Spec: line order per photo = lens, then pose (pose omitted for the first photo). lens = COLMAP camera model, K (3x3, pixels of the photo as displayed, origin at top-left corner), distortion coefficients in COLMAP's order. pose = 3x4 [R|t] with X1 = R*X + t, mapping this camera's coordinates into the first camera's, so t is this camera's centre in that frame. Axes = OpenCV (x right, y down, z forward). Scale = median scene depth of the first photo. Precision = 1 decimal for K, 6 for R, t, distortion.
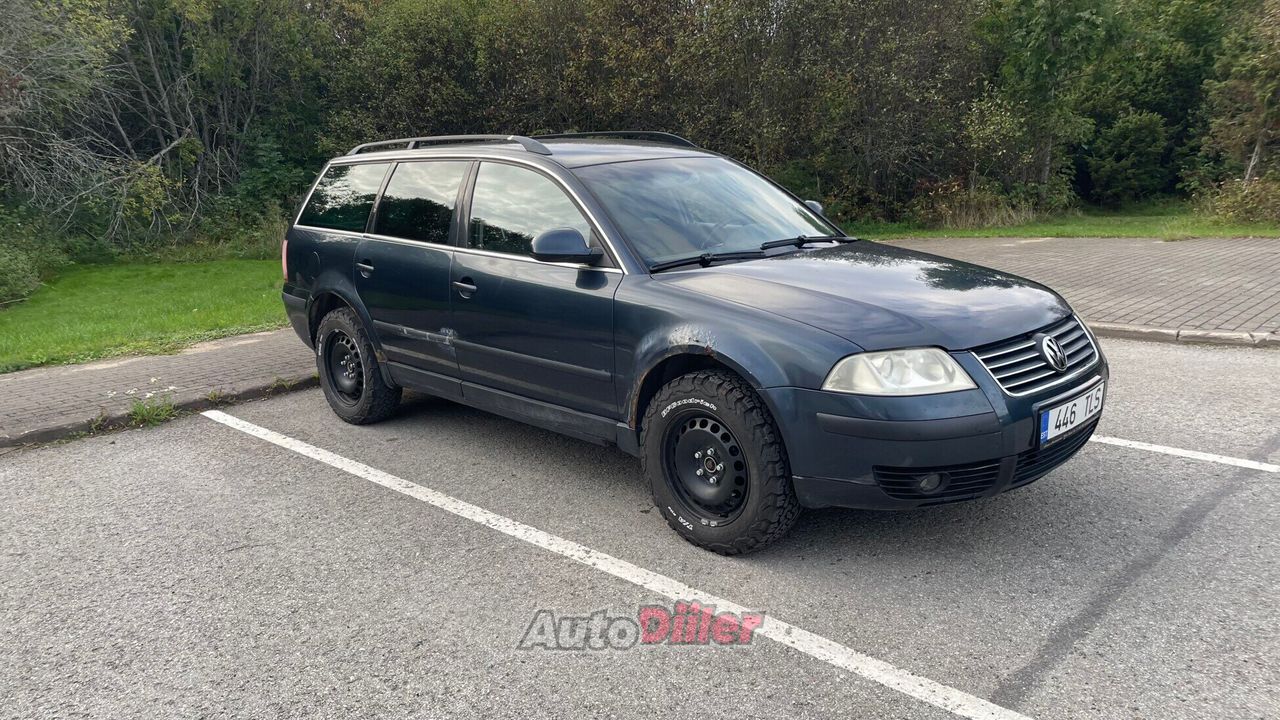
lens RADIAL K [[962.5, 0, 640.0], [0, 962.5, 360.0], [0, 0, 1]] dist [0.078464, -0.088824]
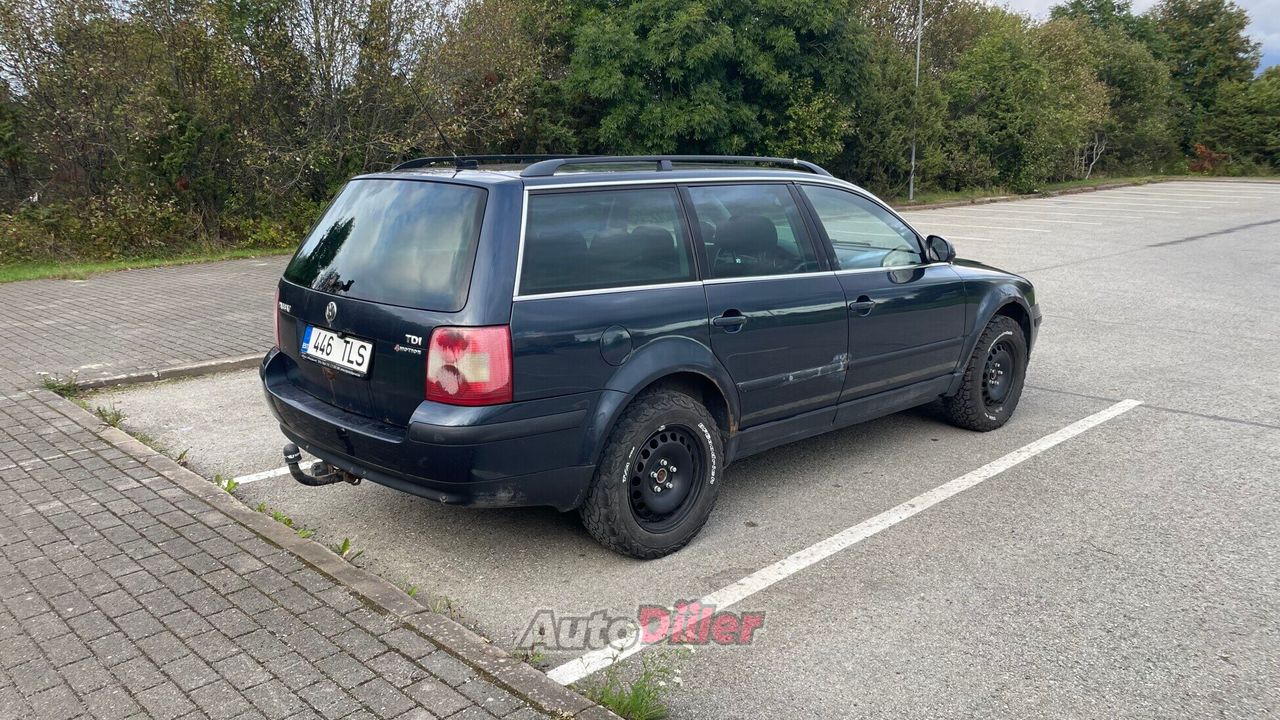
lens RADIAL K [[965.5, 0, 646.1], [0, 965.5, 352.9], [0, 0, 1]] dist [0.096027, -0.133035]
pose [[0.010675, -0.159109, 0.987203, -1.335601], [0.210933, 0.965403, 0.153315, -0.257903], [-0.977442, 0.206597, 0.043867, 1.314708]]
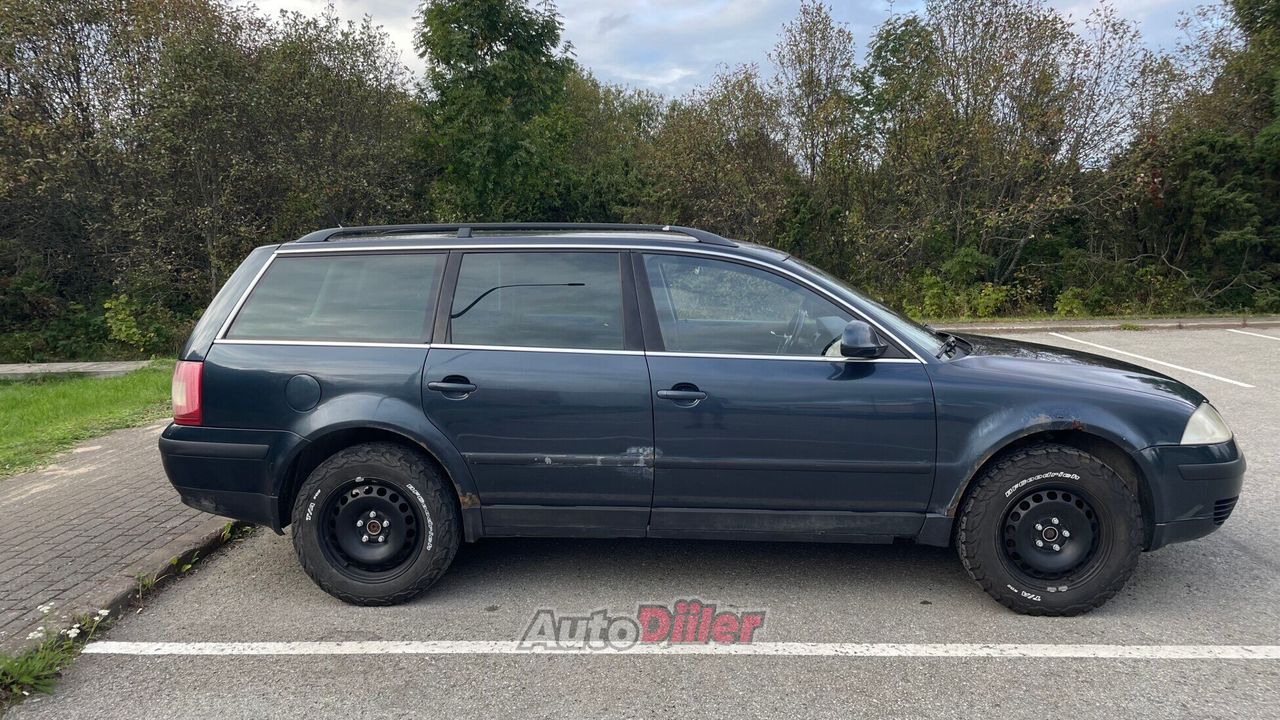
lens RADIAL K [[965.5, 0, 646.1], [0, 965.5, 352.9], [0, 0, 1]] dist [0.096027, -0.133035]
pose [[0.736714, -0.047489, 0.674535, -0.868663], [0.125916, 0.989718, -0.067843, -0.064341], [-0.664378, 0.134916, 0.735119, 0.421602]]
